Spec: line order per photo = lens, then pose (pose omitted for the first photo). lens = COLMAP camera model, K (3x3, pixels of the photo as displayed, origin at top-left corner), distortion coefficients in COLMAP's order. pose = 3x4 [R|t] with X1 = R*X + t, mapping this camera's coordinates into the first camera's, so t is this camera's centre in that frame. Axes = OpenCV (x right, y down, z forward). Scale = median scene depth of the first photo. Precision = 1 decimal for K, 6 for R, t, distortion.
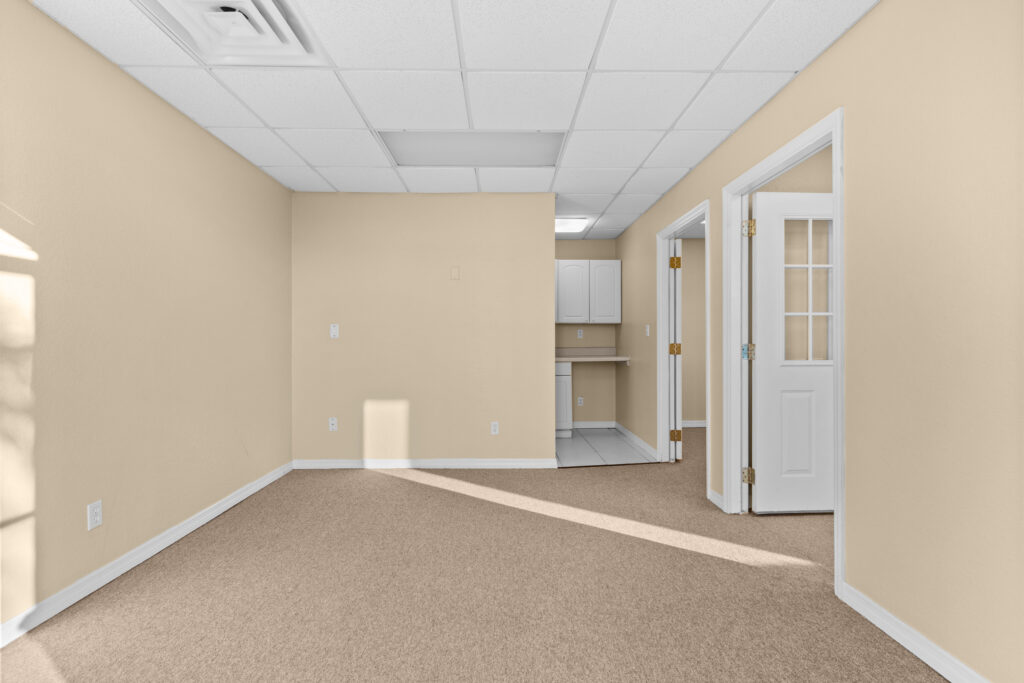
lens RADIAL K [[458.1, 0, 509.7], [0, 458.1, 340.1], [0, 0, 1]] dist [0.003188, 0.000363]
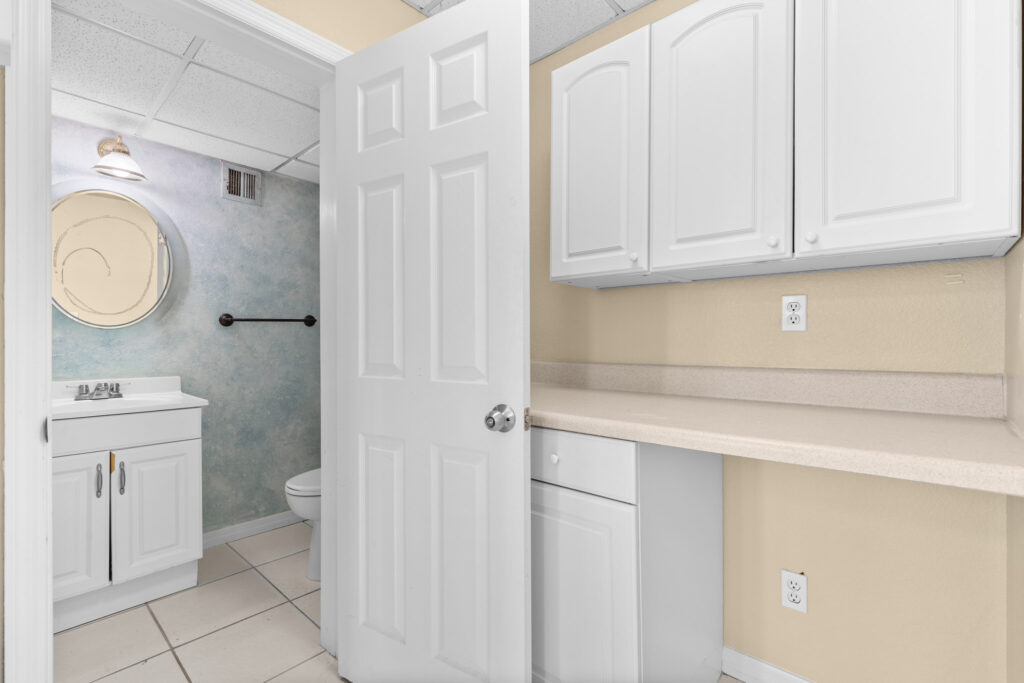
lens RADIAL K [[458.1, 0, 509.7], [0, 458.1, 340.1], [0, 0, 1]] dist [0.003188, 0.000363]
pose [[0.727462, 0.001253, -0.686146, 0.365040], [-0.001422, 0.999999, 0.000320, 0.000967], [0.686146, 0.000743, 0.727463, 1.234978]]
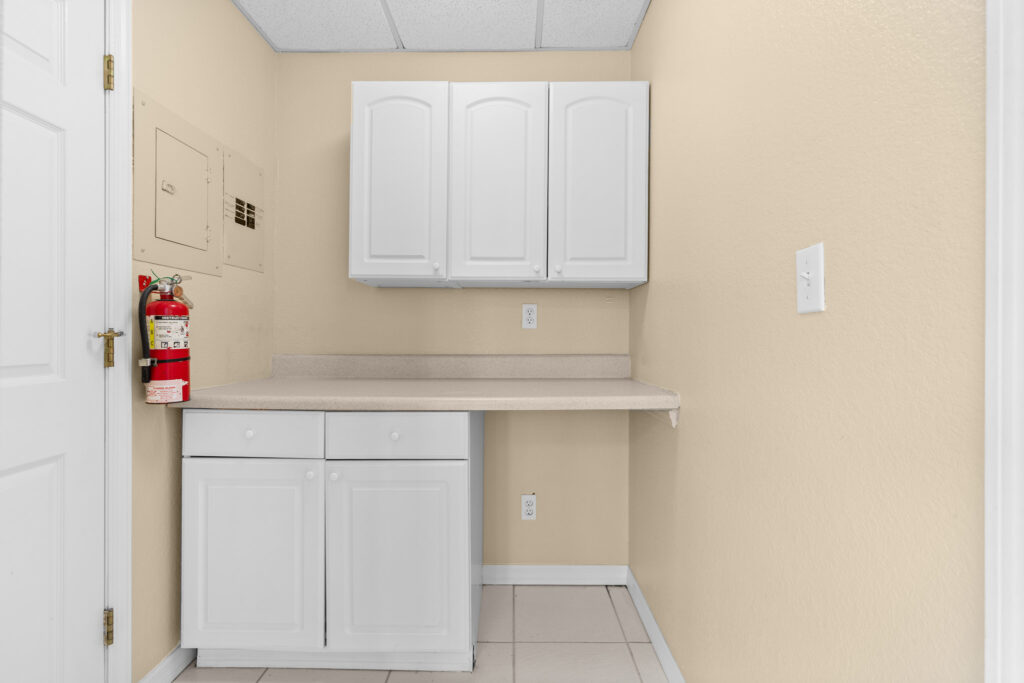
lens RADIAL K [[460.1, 0, 509.0], [0, 460.1, 335.6], [0, 0, 1]] dist [-0.002325, -0.000253]
pose [[0.999350, 0.006565, -0.035460, 0.259936], [-0.006616, 0.999977, -0.001316, 0.002719], [0.035450, 0.001550, 0.999370, 1.105813]]
